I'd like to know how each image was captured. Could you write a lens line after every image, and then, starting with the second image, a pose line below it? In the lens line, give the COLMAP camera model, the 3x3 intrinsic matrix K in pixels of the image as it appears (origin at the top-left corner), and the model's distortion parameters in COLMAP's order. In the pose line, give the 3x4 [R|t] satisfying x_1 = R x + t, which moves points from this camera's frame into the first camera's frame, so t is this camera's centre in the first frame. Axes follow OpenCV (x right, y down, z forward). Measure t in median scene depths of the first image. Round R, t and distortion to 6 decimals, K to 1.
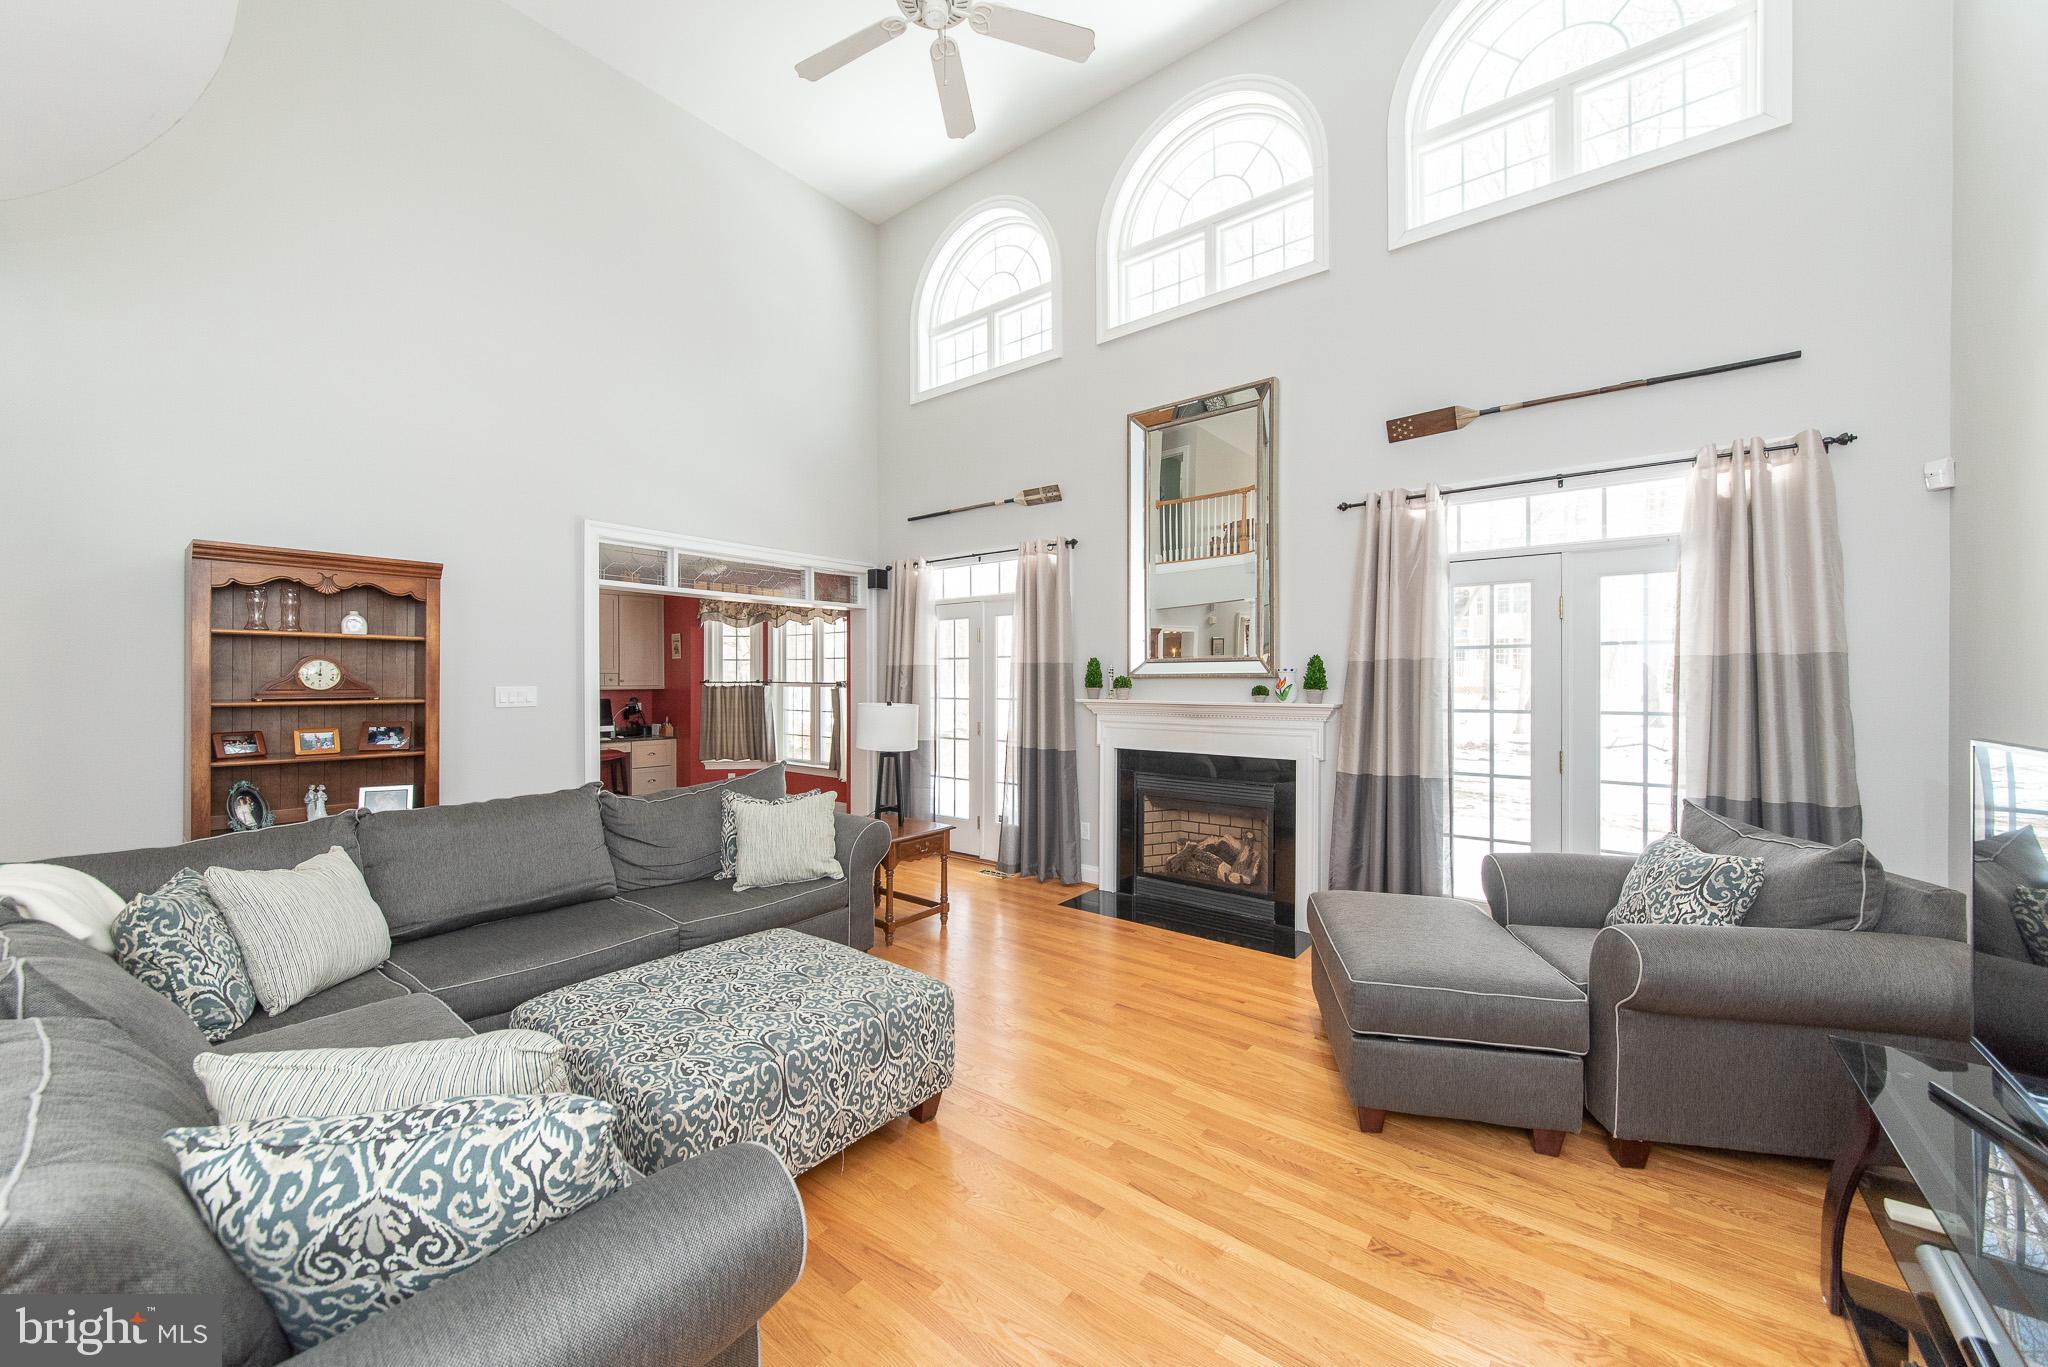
lens RADIAL K [[772.0, 0, 1024.0], [0, 772.0, 683.5], [0, 0, 1]] dist [0.007259, -0.000232]
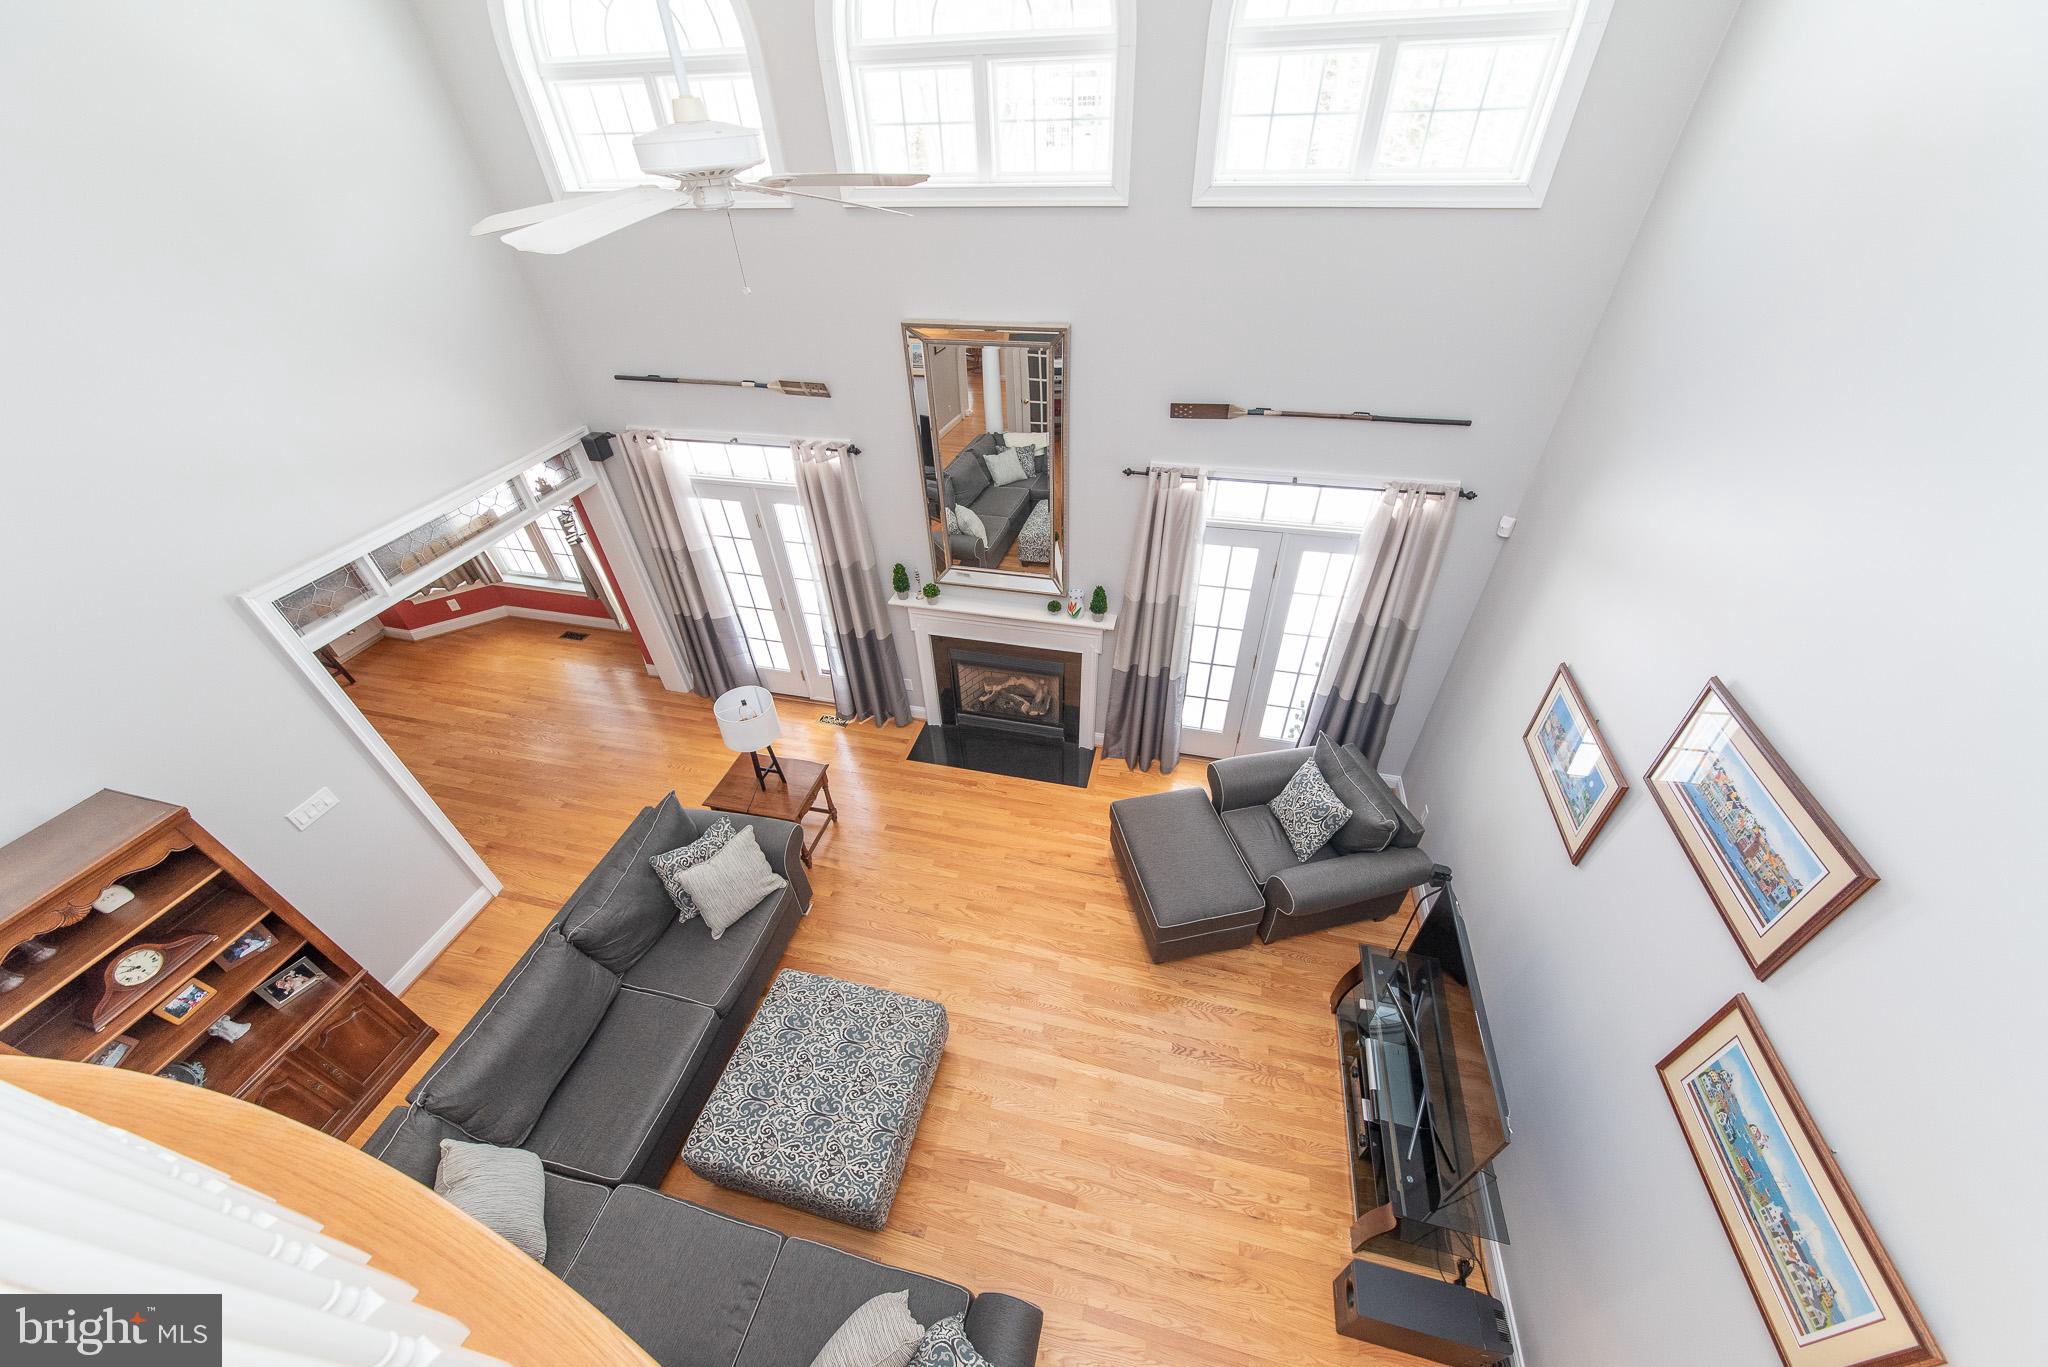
lens RADIAL K [[725.5, 0, 1028.4], [0, 725.5, 711.9], [0, 0, 1]] dist [0.021821, -0.000203]
pose [[0.910526, -0.286683, 0.297918, -0.130850], [0.029819, 0.764221, 0.644265, -0.655379], [-0.412375, -0.577737, 0.704391, 0.125197]]
